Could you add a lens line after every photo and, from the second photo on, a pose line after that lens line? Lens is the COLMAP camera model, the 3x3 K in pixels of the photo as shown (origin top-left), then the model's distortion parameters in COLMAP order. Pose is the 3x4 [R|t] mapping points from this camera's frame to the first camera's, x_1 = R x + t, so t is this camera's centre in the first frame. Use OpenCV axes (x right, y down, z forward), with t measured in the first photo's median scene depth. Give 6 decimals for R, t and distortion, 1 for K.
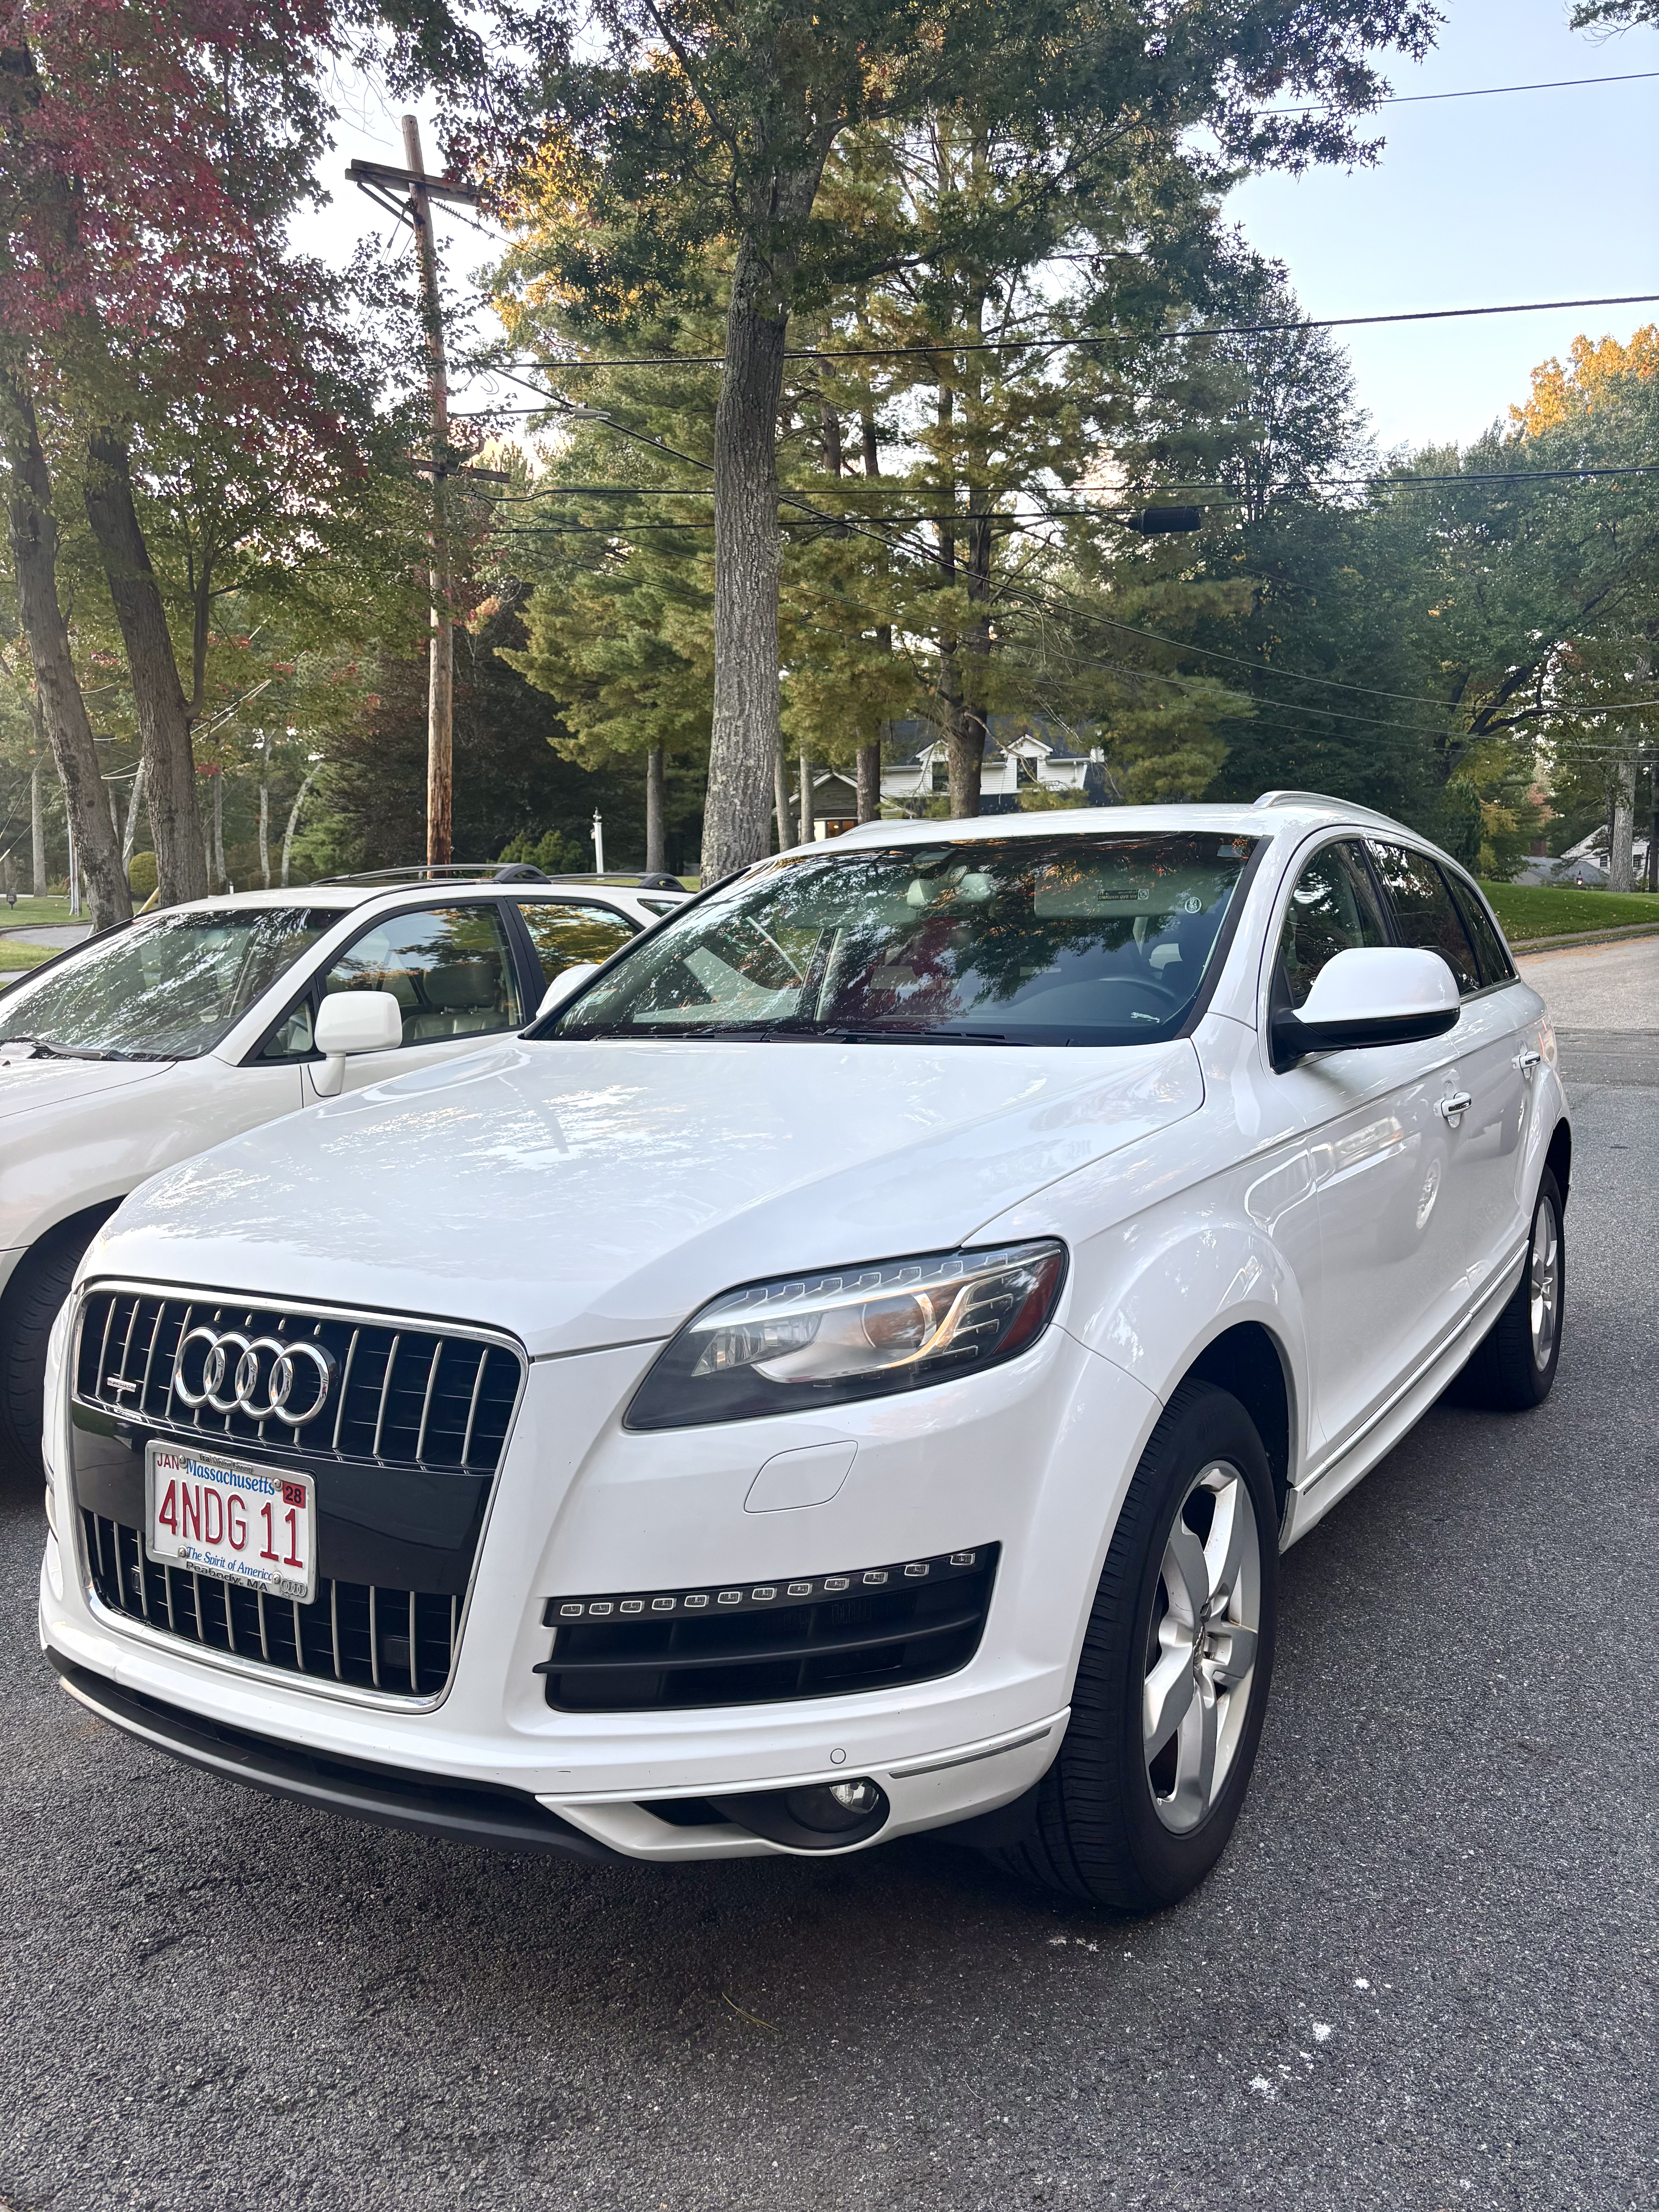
lens RADIAL K [[1638.0, 0, 829.5], [0, 1638.0, 1106.0], [0, 0, 1]] dist [-0.003190, -0.004810]
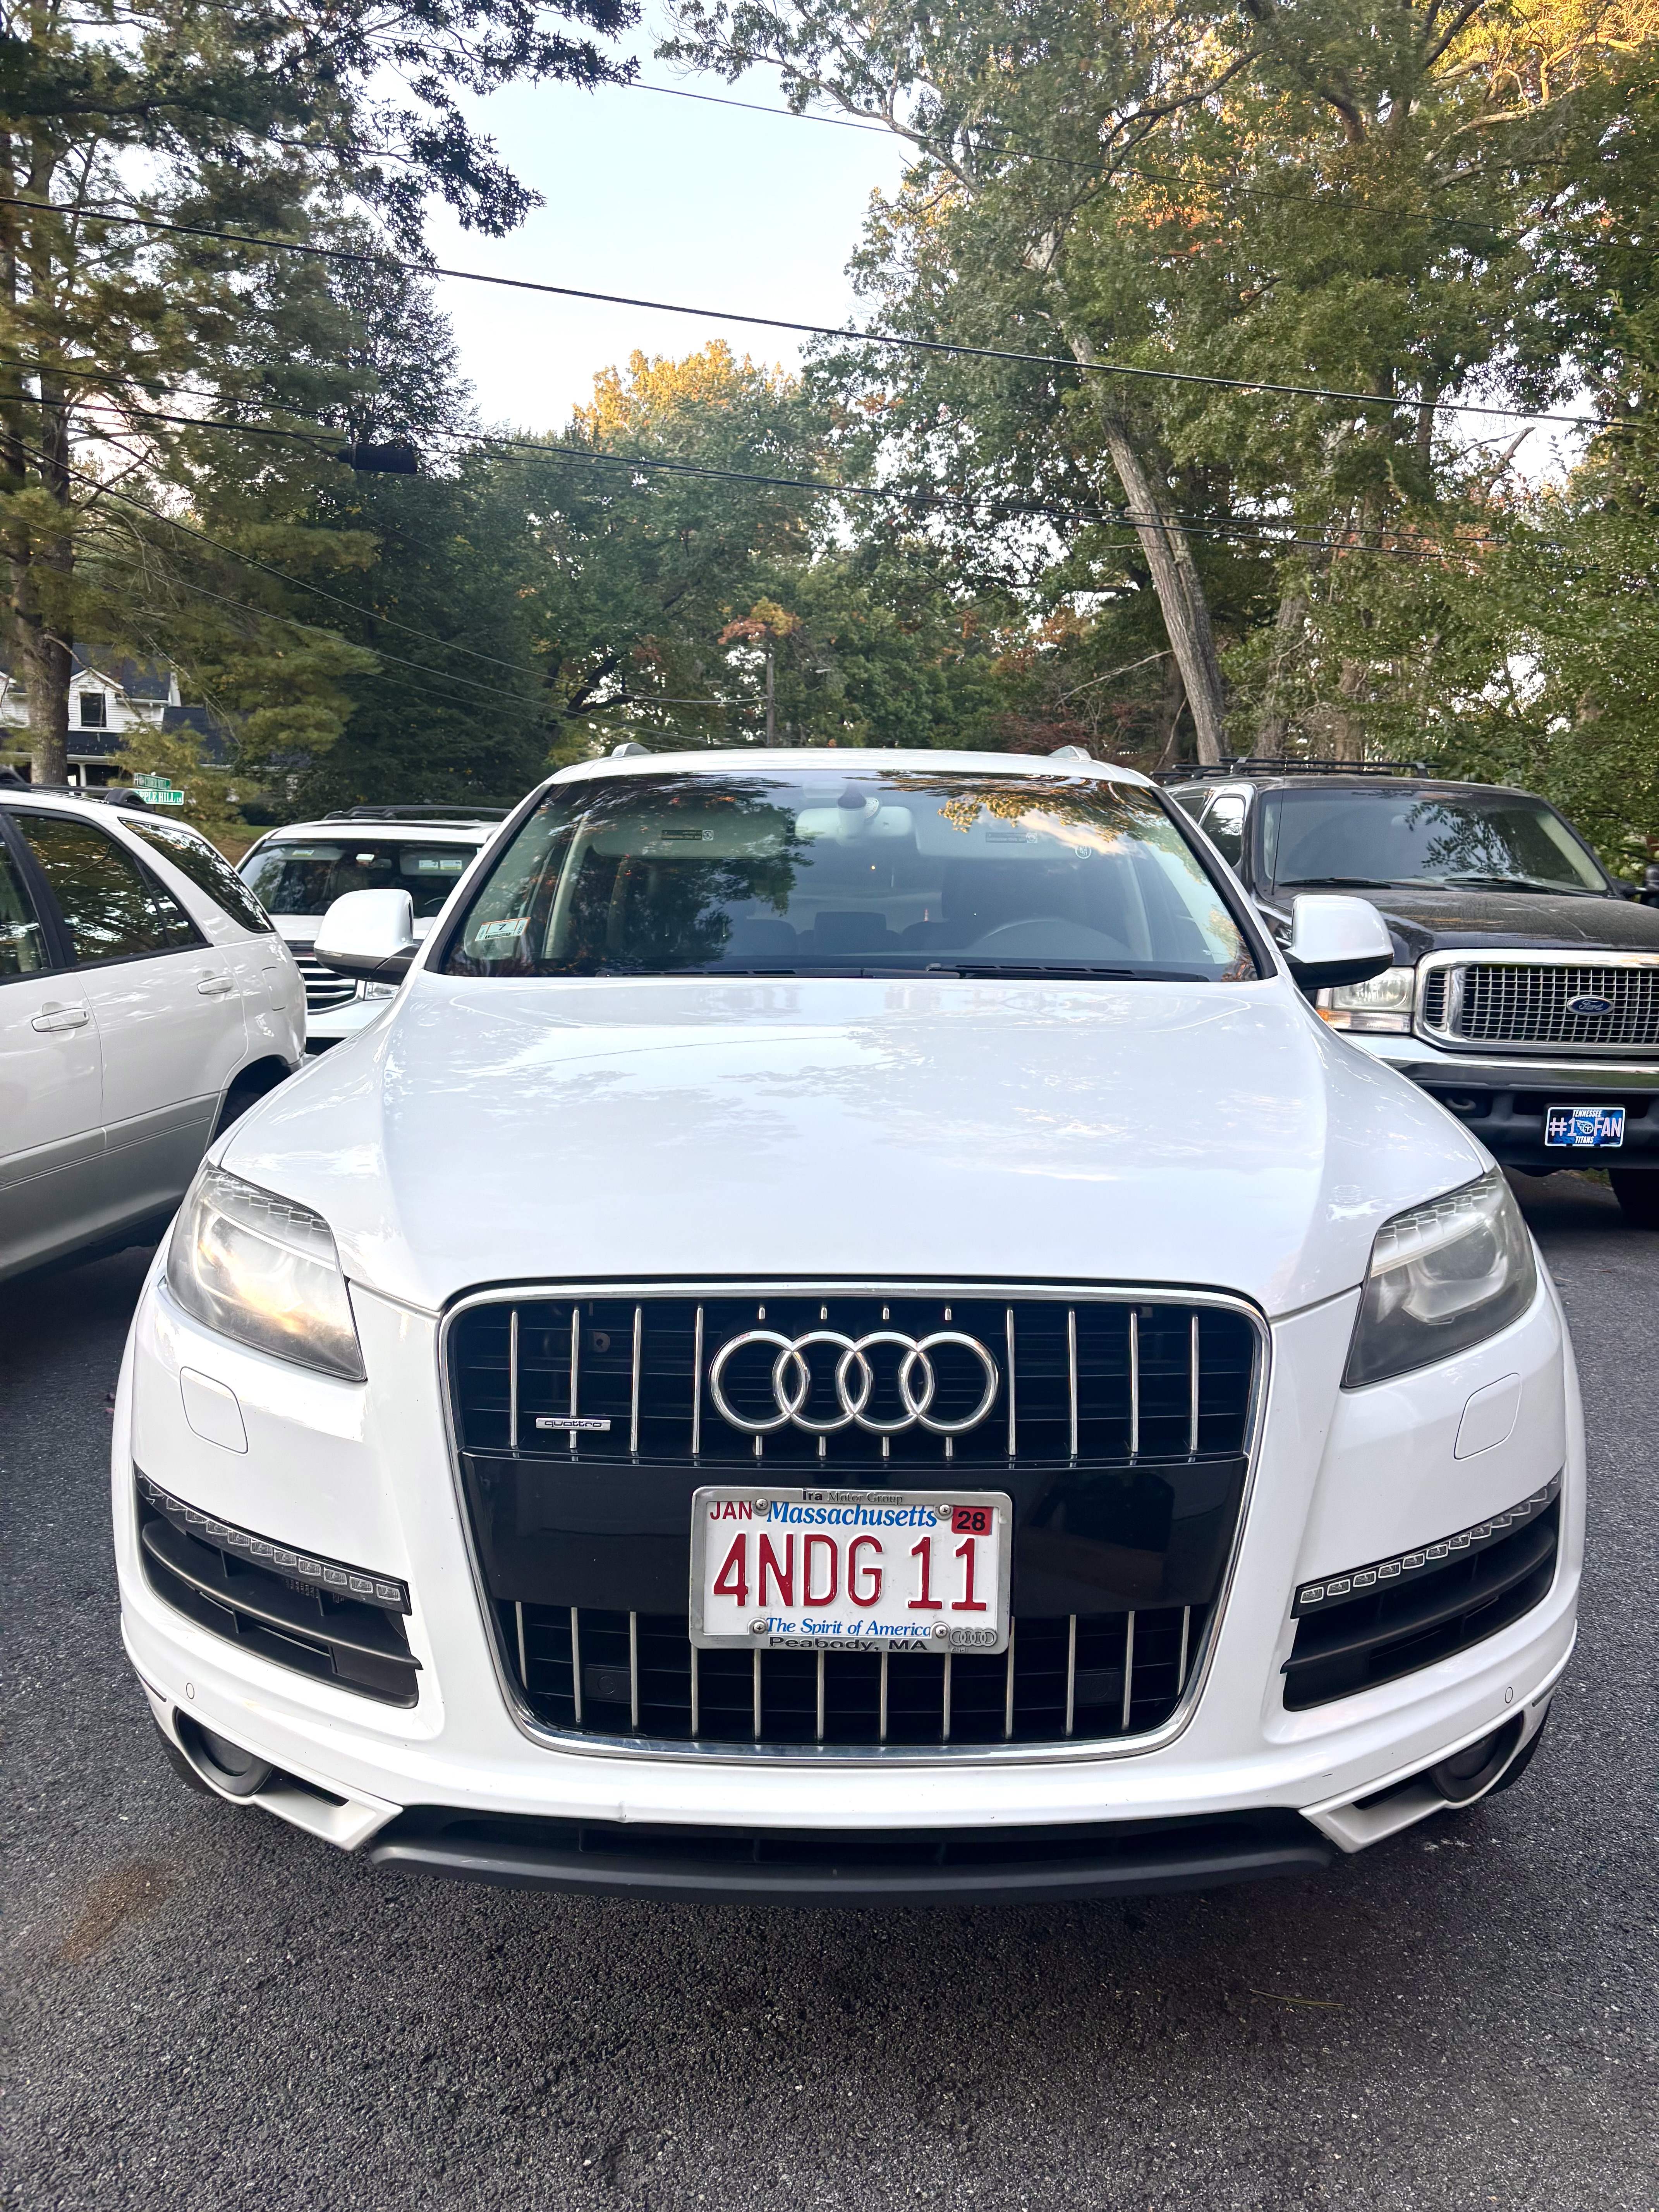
lens RADIAL K [[1664.1, 0, 829.5], [0, 1664.1, 1106.0], [0, 0, 1]] dist [0.005442, -0.027195]
pose [[0.851561, -0.023535, 0.523727, -0.733764], [0.014813, 0.999673, 0.020837, 0.016890], [-0.524047, -0.009986, 0.851631, 0.319979]]
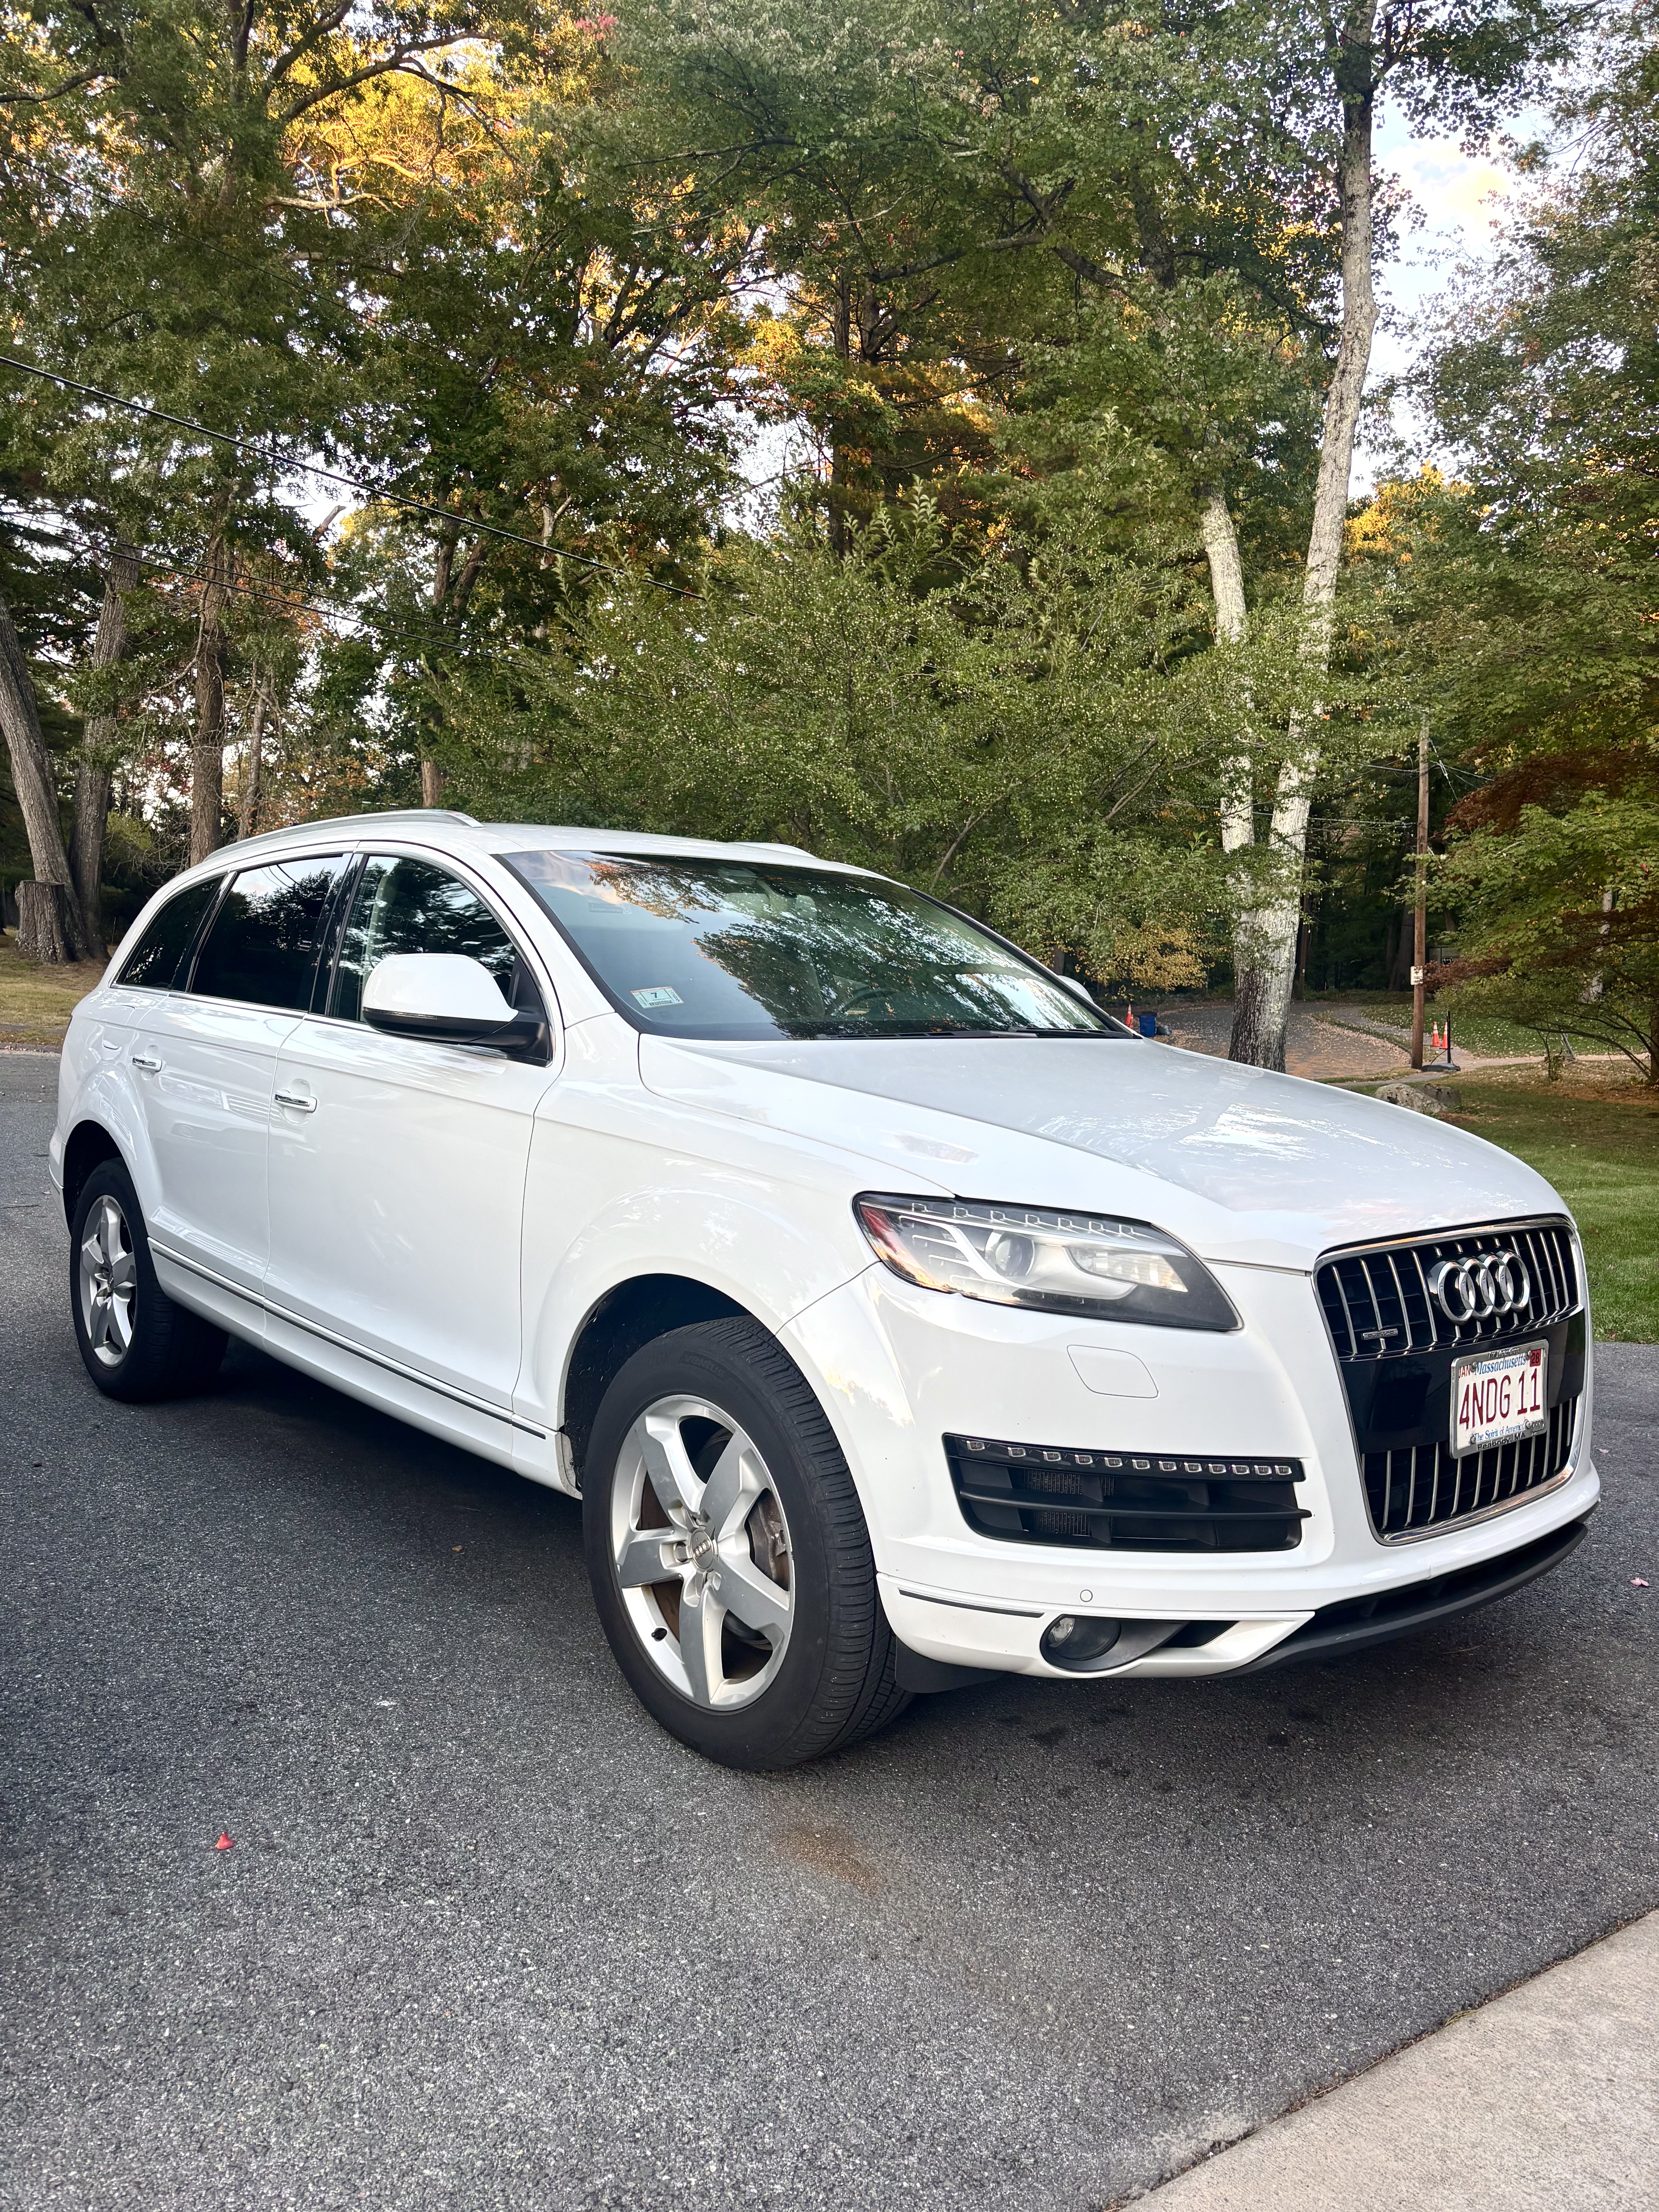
lens RADIAL K [[1643.4, 0, 829.5], [0, 1643.4, 1106.0], [0, 0, 1]] dist [0.004508, 0.002030]
pose [[0.306117, -0.030598, 0.951502, -1.655706], [0.042828, 0.998914, 0.018344, -0.022373], [-0.951030, 0.035136, 0.307095, 1.032316]]
